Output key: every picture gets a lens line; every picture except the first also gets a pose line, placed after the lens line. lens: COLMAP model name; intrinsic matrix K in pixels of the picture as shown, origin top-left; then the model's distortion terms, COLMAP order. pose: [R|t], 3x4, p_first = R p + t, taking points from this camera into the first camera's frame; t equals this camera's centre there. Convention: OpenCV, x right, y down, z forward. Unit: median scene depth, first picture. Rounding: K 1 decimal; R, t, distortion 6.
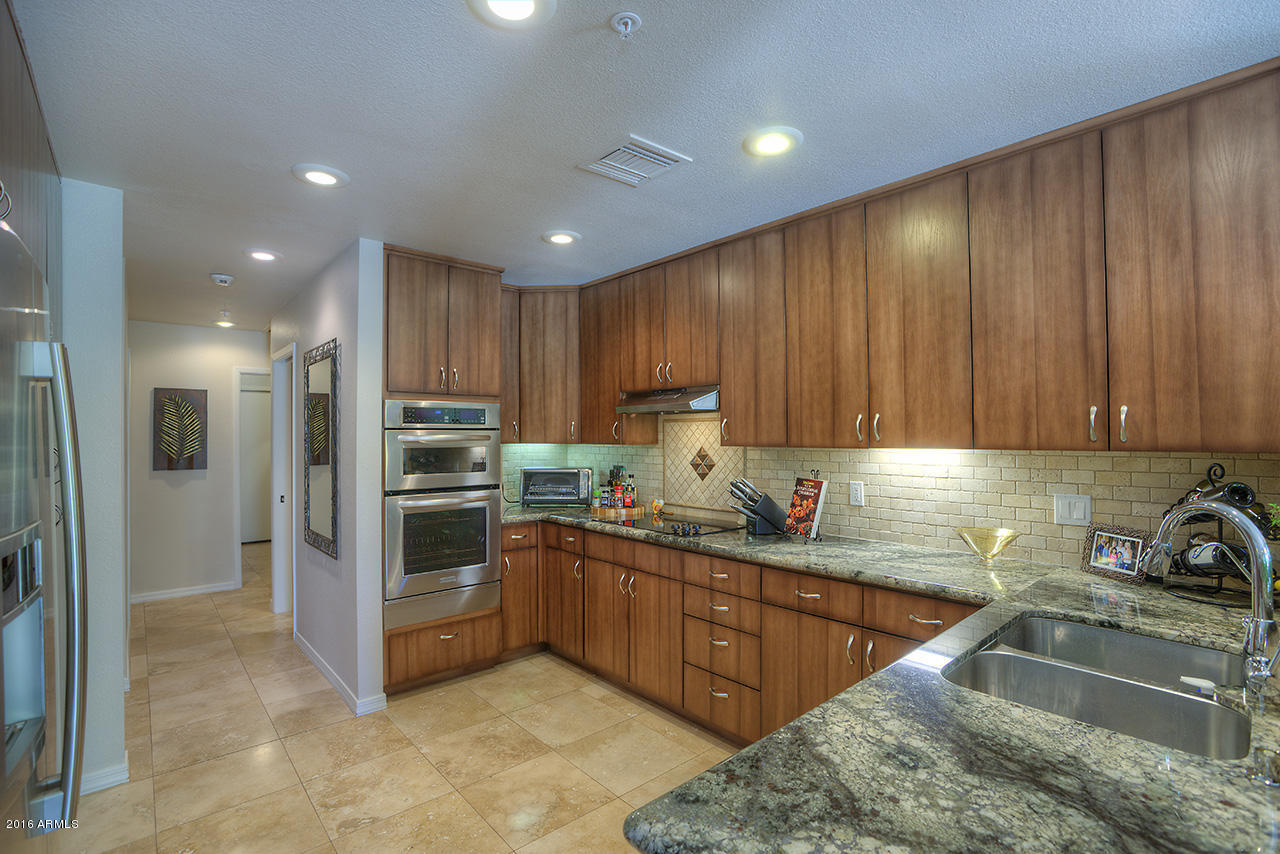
lens RADIAL K [[581.7, 0, 645.0], [0, 581.7, 429.0], [0, 0, 1]] dist [-0.062363, 0.024361]
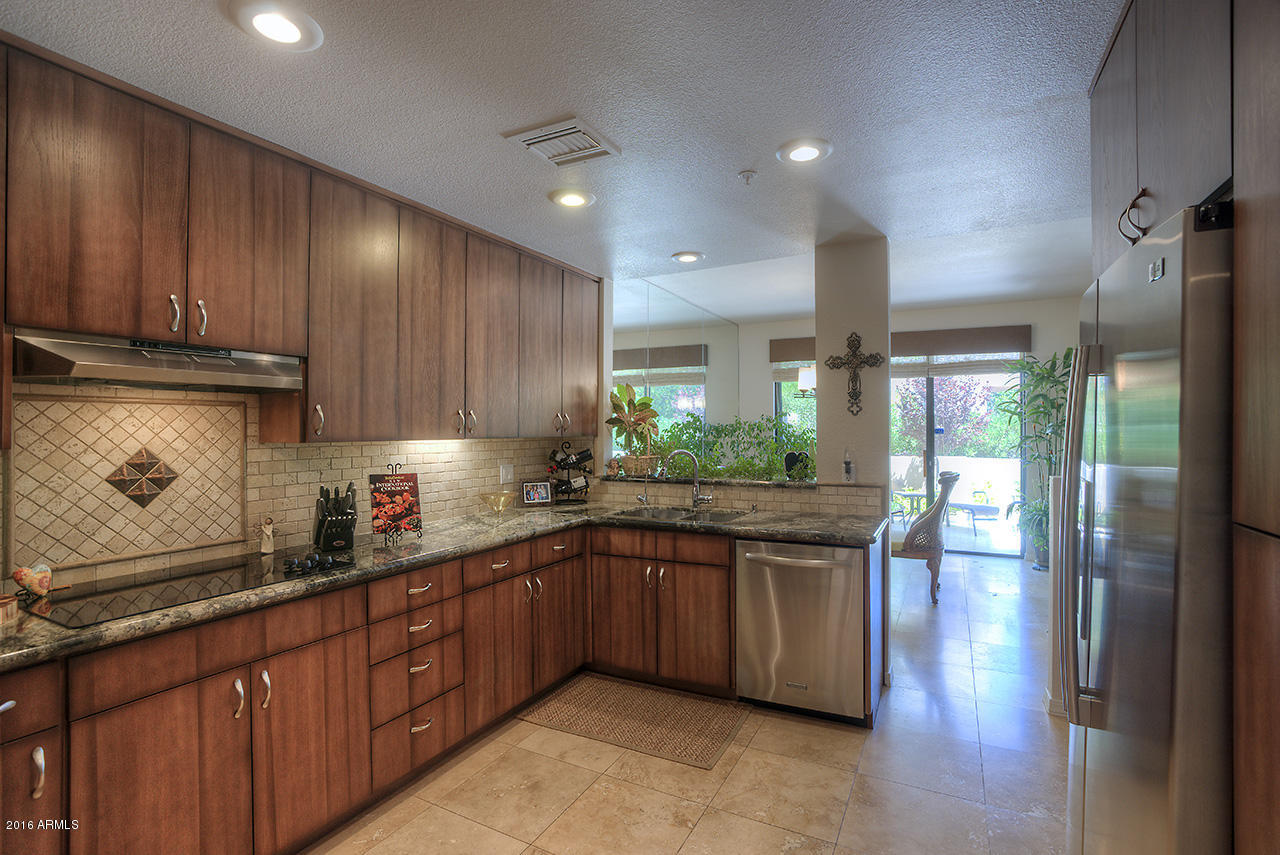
lens RADIAL K [[581.7, 0, 645.0], [0, 581.7, 429.5], [0, 0, 1]] dist [-0.062363, 0.024361]
pose [[-0.339344, 0.006223, 0.940642, -0.683916], [-0.003441, 0.999963, -0.007857, 0.017182], [-0.940656, -0.005903, -0.339310, 0.841385]]
